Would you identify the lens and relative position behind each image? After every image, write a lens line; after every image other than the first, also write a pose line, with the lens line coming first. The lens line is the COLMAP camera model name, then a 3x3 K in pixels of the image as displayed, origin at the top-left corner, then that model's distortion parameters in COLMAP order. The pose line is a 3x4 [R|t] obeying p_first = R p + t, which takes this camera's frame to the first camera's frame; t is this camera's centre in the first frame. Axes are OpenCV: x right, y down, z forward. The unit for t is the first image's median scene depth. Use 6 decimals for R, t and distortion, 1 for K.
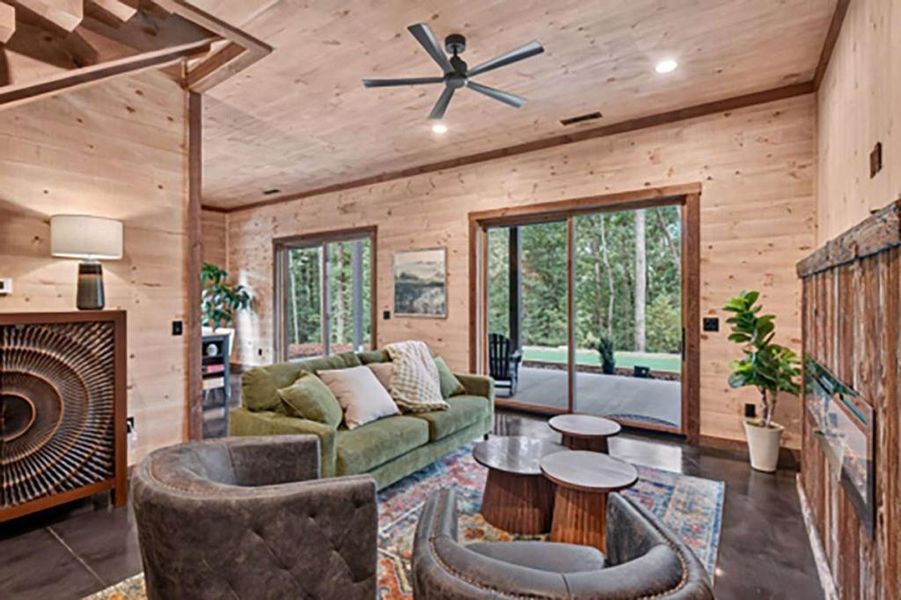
lens RADIAL K [[428.7, 0, 449.5], [0, 428.7, 299.4], [0, 0, 1]] dist [-0.000314, -0.000477]
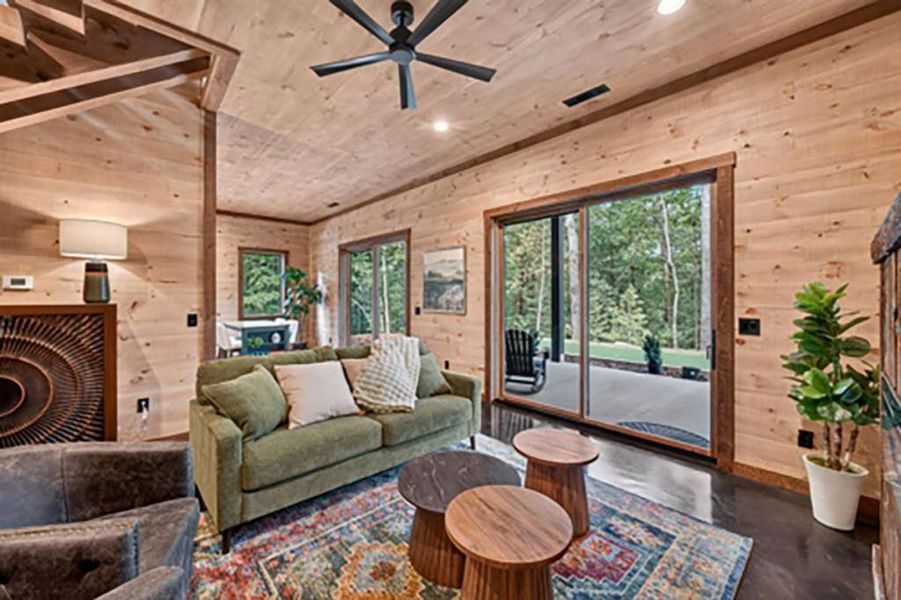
lens RADIAL K [[353.7, 0, 453.8], [0, 353.7, 296.4], [0, 0, 1]] dist [-0.000066, 0.000182]
pose [[0.973206, 0.001474, -0.229931, 0.234203], [-0.002248, 0.999993, -0.003106, 0.005080], [0.229924, 0.003539, 0.973202, 0.236587]]
